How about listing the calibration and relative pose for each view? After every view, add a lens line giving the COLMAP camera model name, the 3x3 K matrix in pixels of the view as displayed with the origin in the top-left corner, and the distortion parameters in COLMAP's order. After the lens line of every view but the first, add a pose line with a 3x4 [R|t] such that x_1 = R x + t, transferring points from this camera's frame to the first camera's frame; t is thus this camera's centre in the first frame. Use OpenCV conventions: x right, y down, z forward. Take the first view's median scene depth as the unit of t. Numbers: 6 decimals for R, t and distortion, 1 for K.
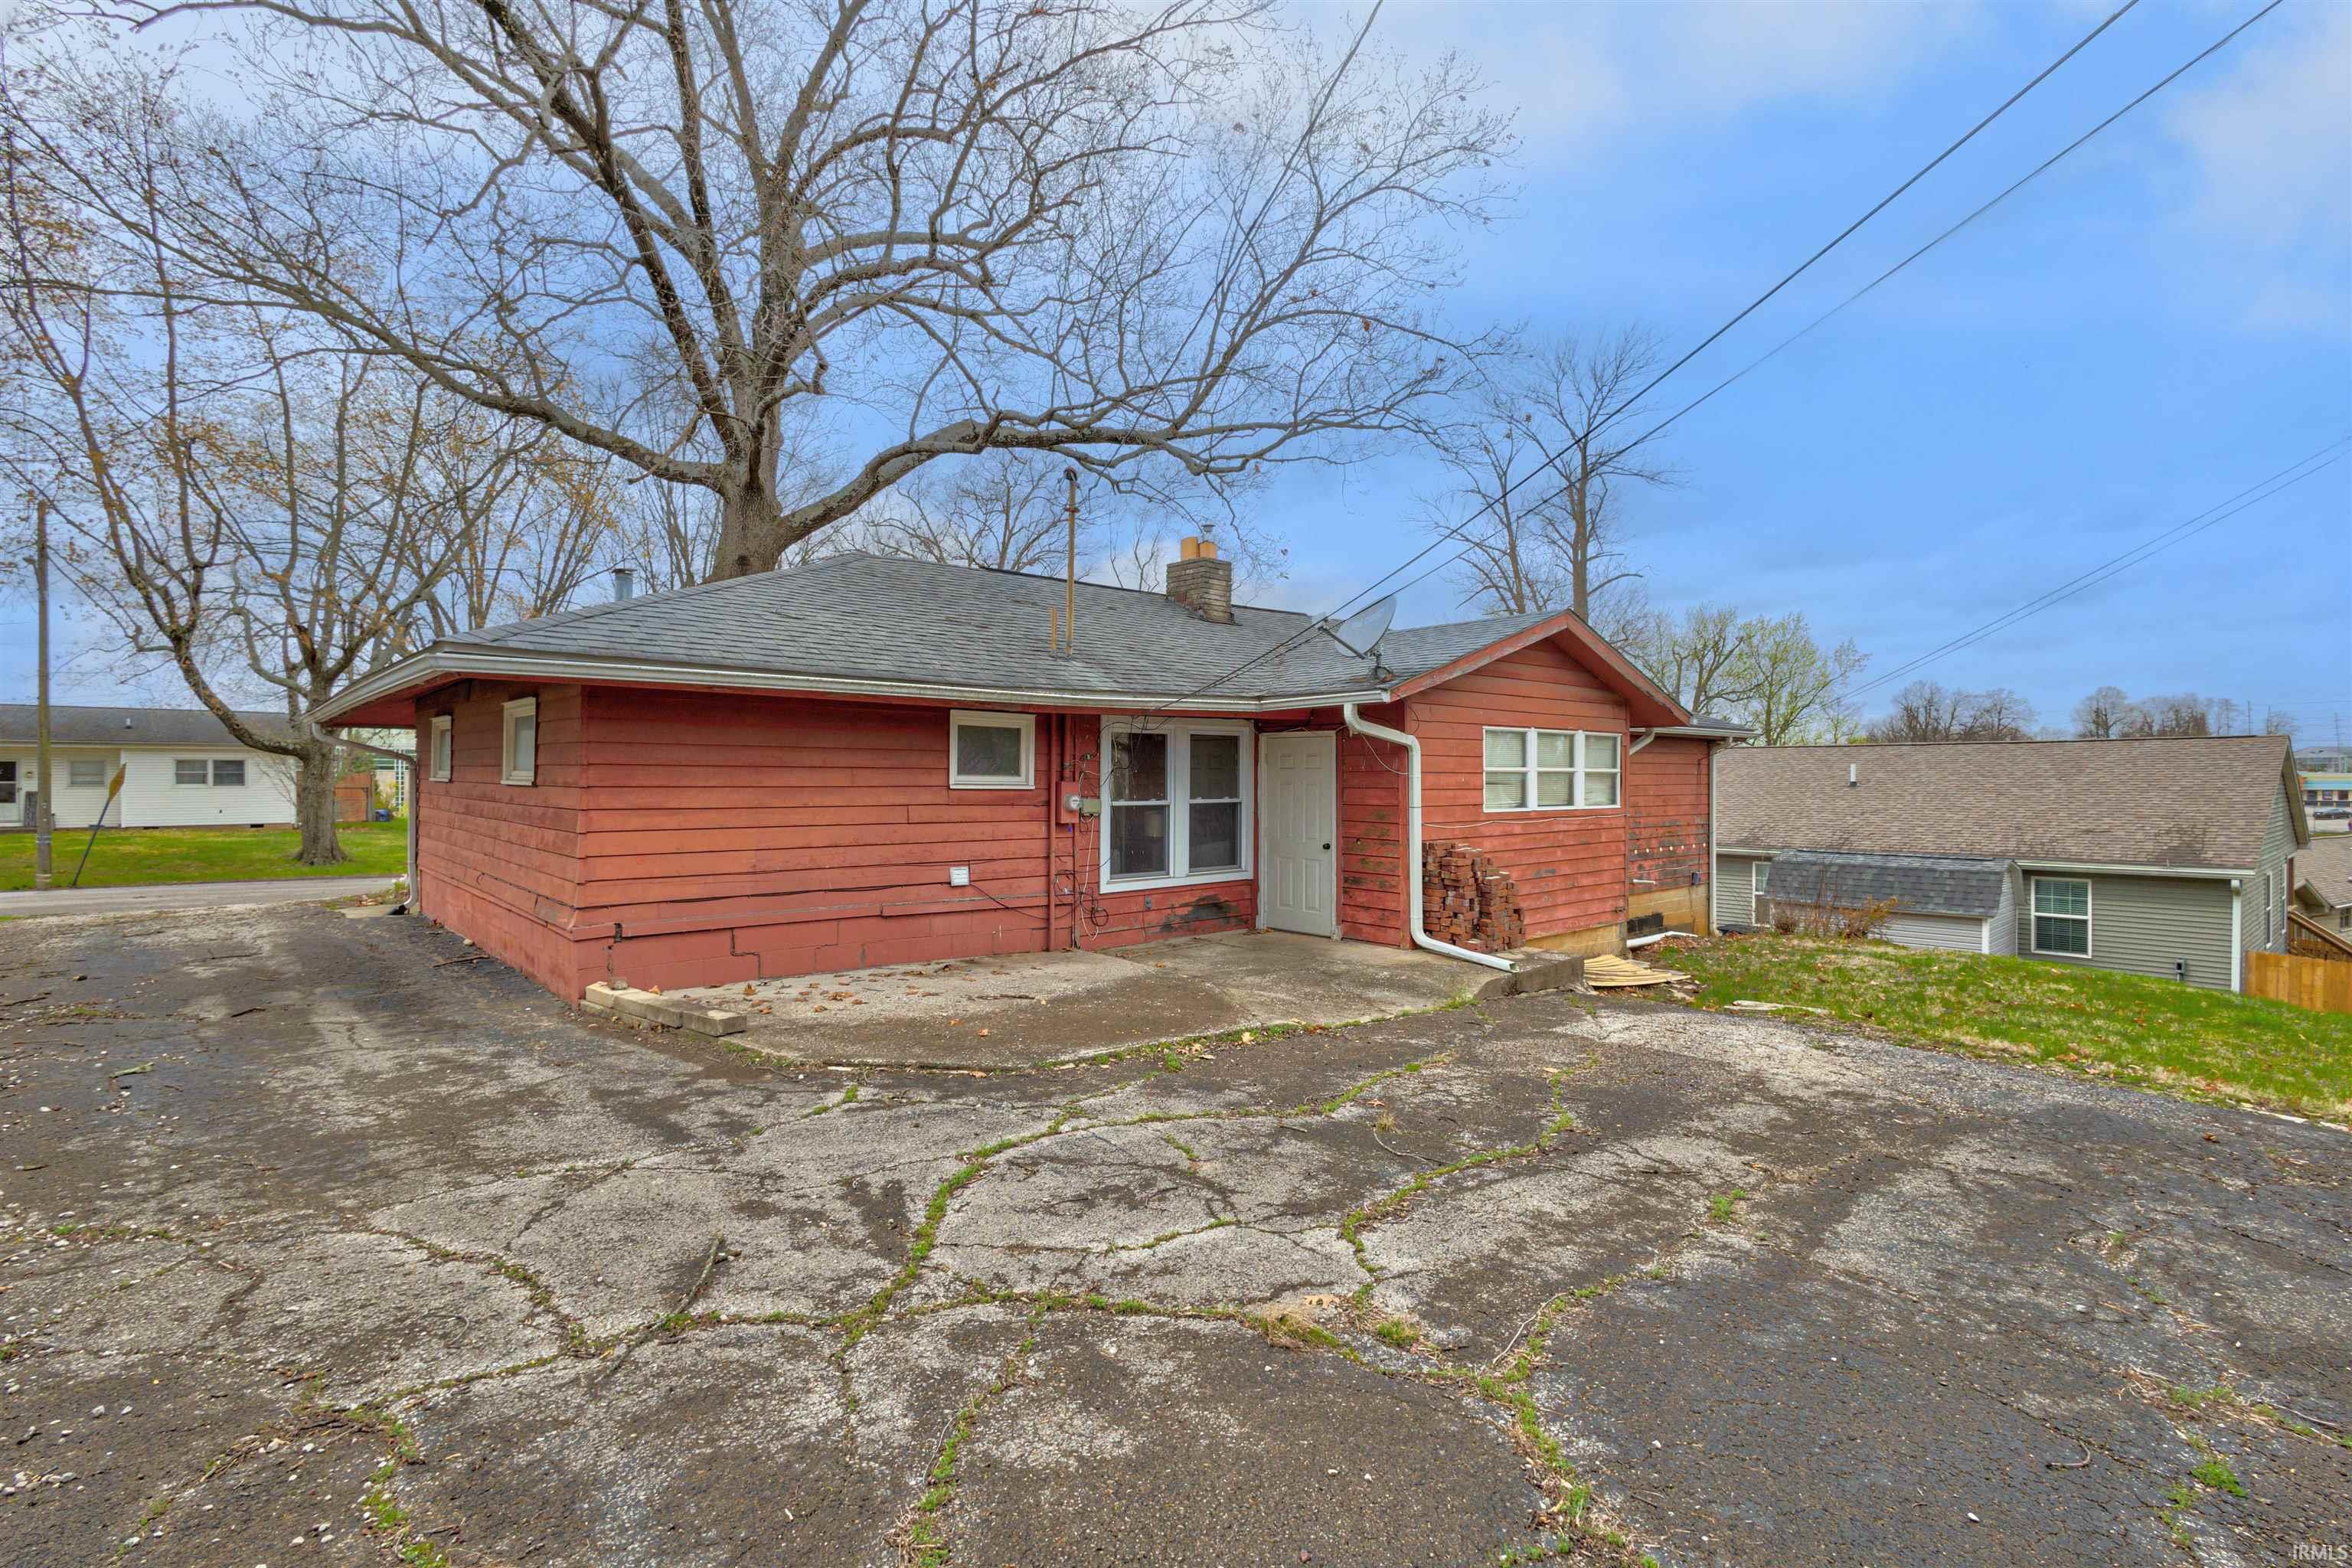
lens RADIAL K [[1100.5, 0, 1172.4], [0, 1100.5, 778.7], [0, 0, 1]] dist [0.004396, -0.001267]
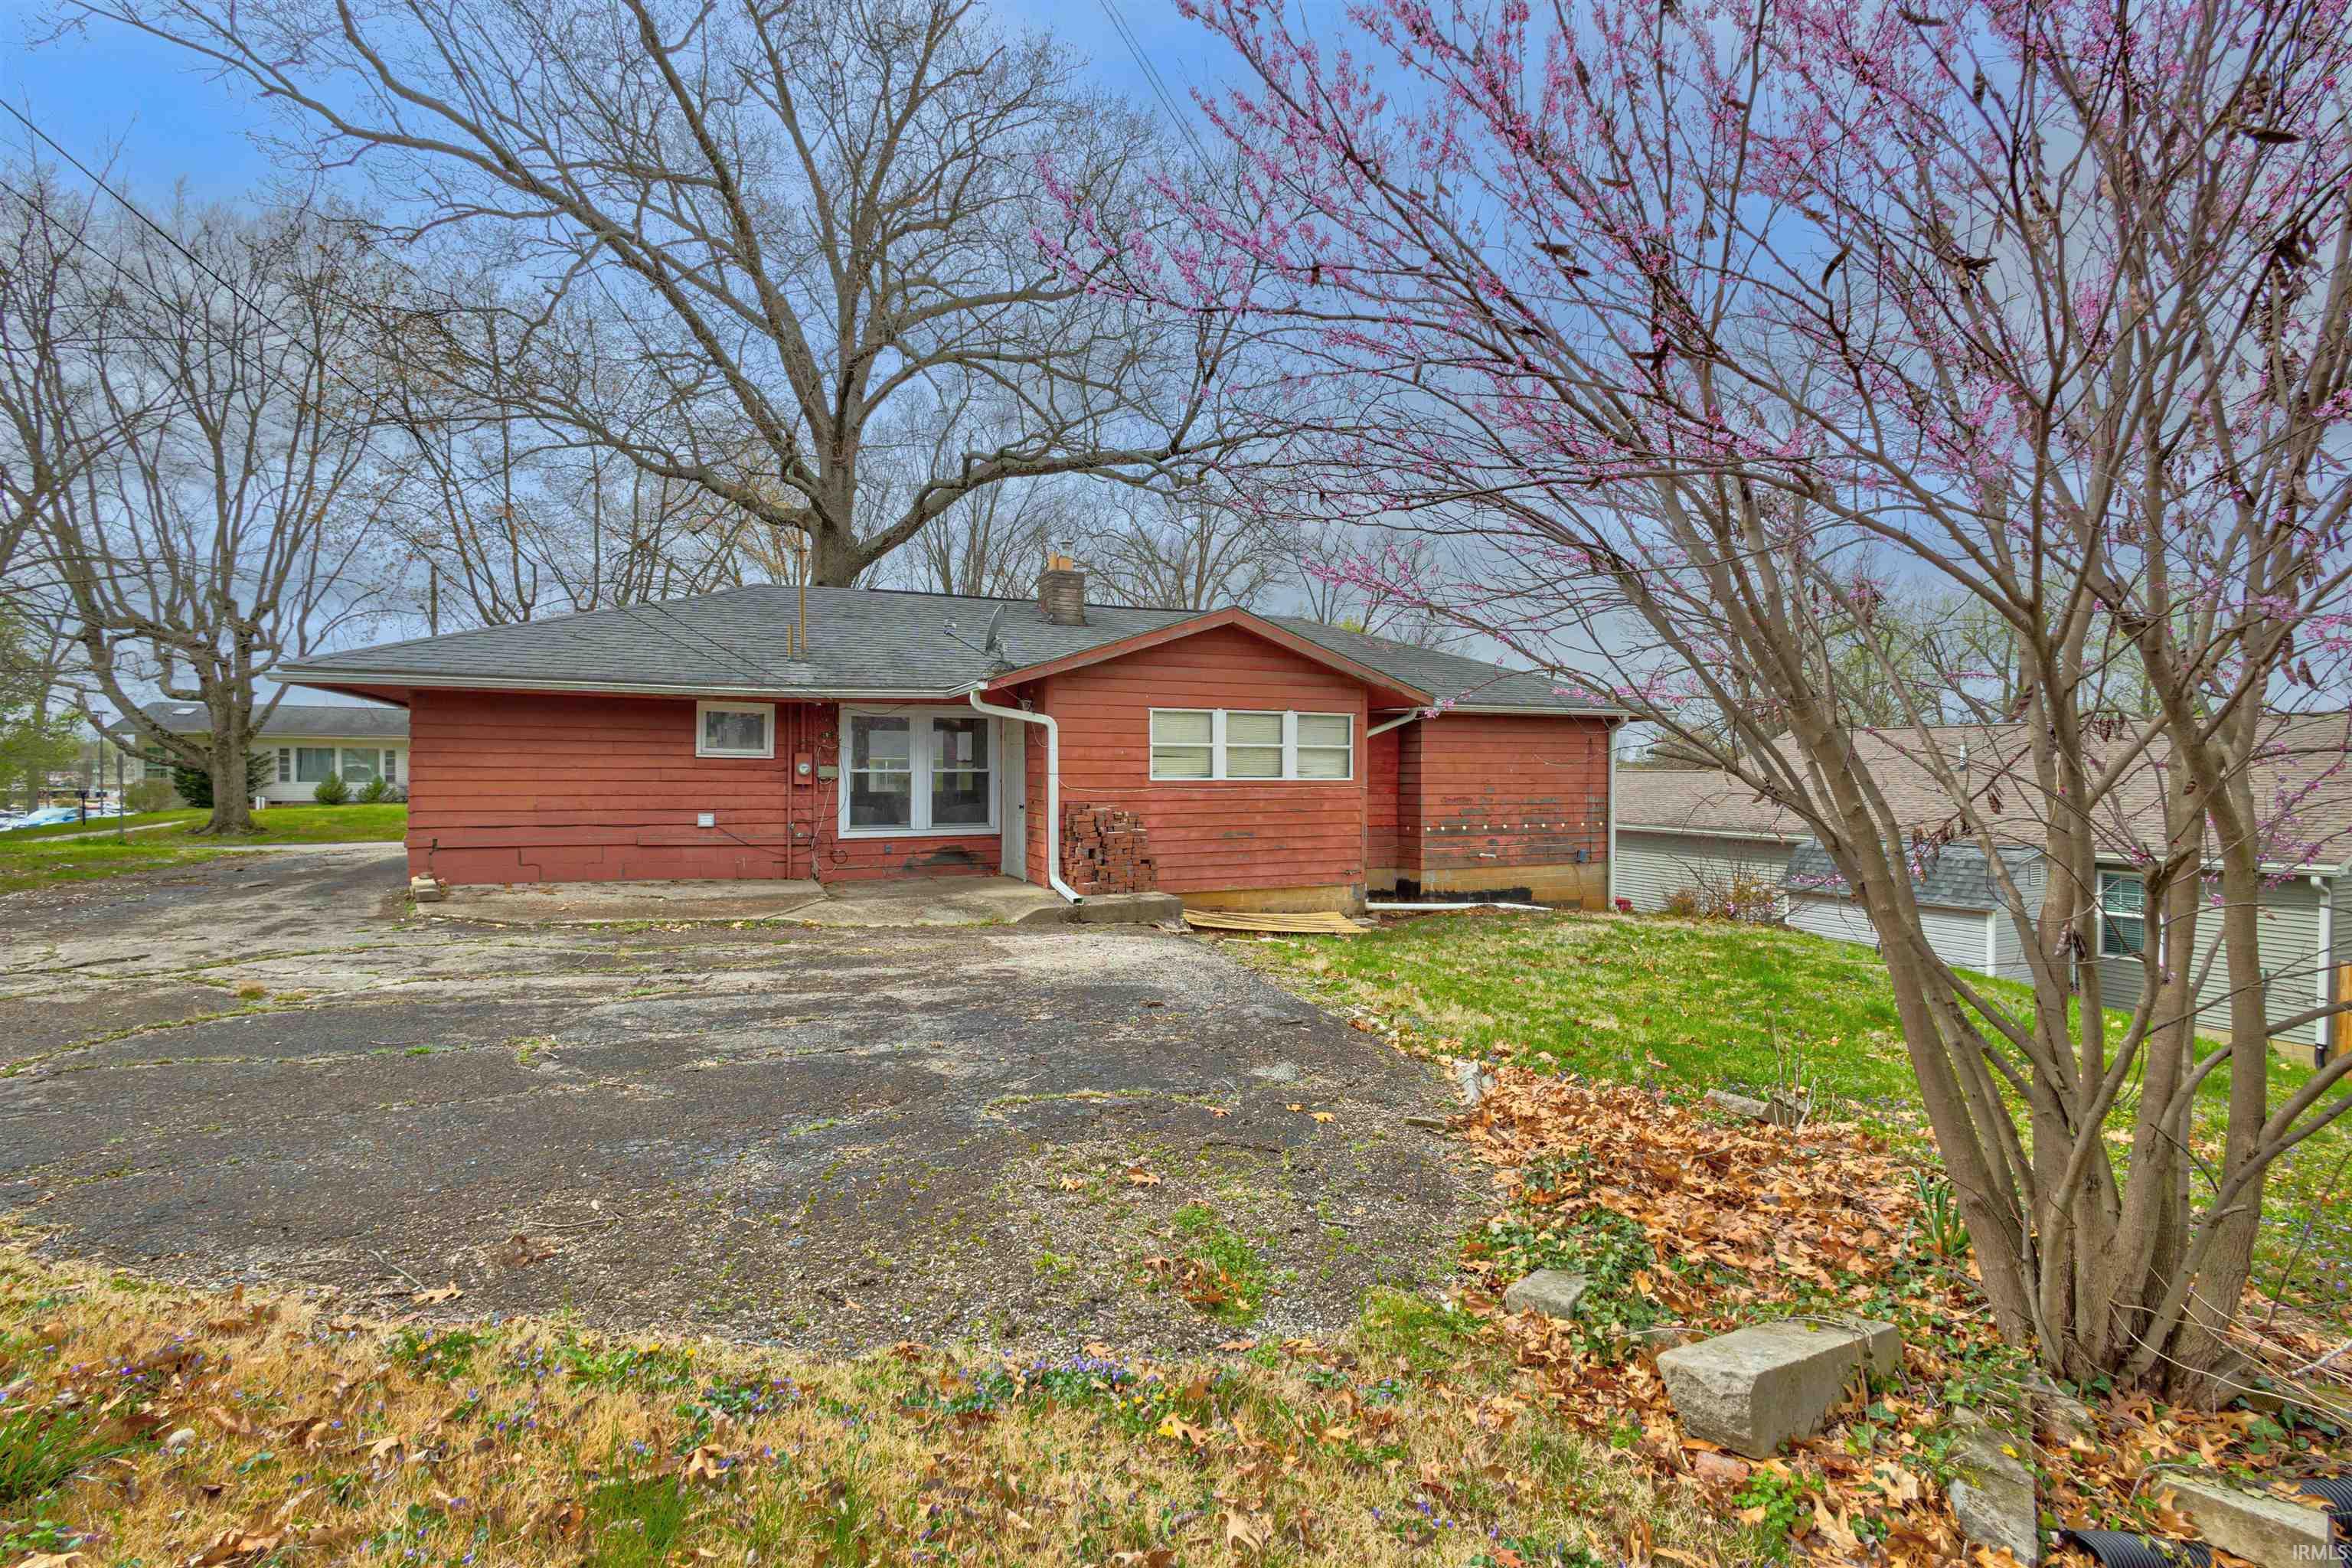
lens RADIAL K [[1100.5, 0, 1187.8], [0, 1100.5, 783.6], [0, 0, 1]] dist [0.004396, -0.001267]
pose [[0.951998, 0.005674, -0.306052, 0.661935], [-0.002245, 0.999931, 0.011556, 0.019932], [0.306097, -0.010314, 0.951945, -0.113069]]
